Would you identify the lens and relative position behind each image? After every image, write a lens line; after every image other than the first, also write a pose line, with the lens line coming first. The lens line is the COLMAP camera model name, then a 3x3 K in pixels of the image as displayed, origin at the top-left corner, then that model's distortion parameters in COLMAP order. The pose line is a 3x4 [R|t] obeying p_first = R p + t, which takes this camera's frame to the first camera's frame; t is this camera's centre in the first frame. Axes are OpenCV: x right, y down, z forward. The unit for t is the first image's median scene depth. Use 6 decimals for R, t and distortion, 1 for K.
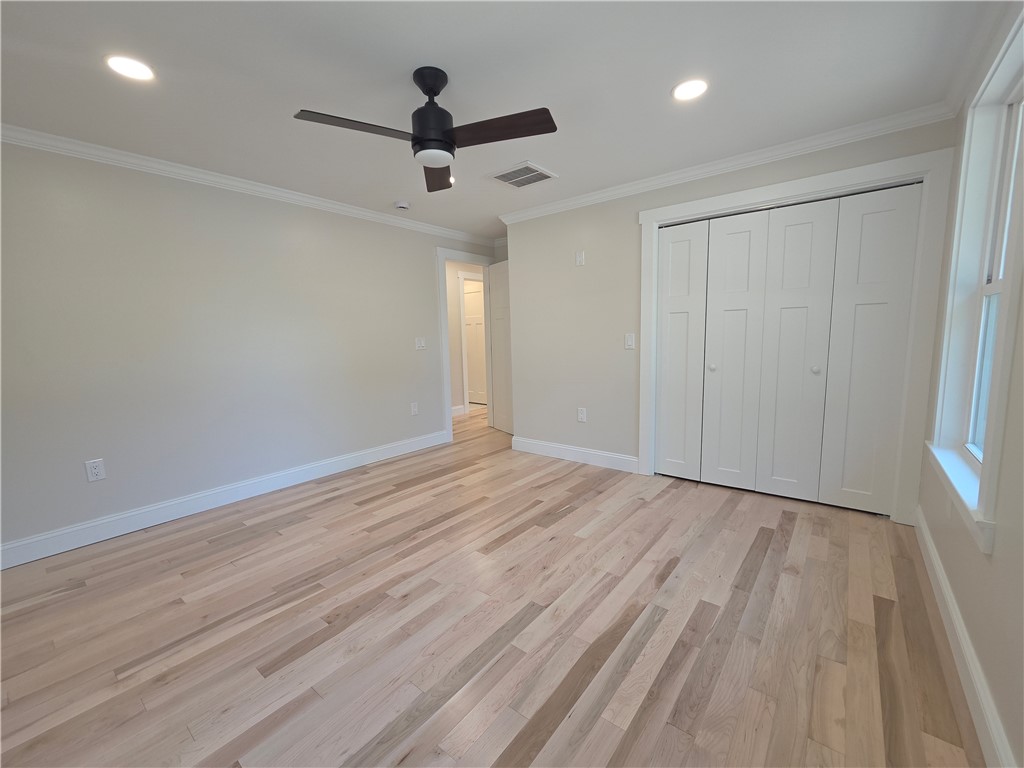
lens RADIAL K [[451.1, 0, 510.2], [0, 451.1, 389.2], [0, 0, 1]] dist [0.000542, -0.000066]
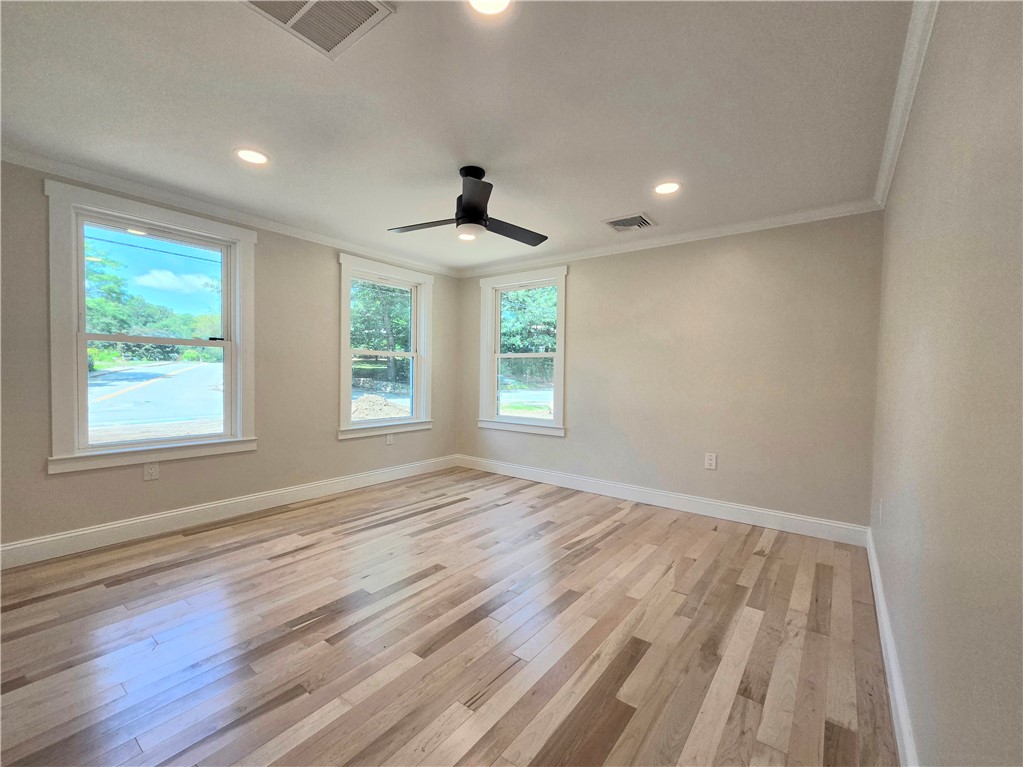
lens RADIAL K [[420.1, 0, 511.2], [0, 420.1, 387.4], [0, 0, 1]] dist [0.001725, -0.000016]
pose [[-0.999123, 0.010333, -0.040584, -0.211848], [0.003729, 0.987184, 0.159541, -0.232796], [0.041713, 0.159249, -0.986357, 2.121752]]
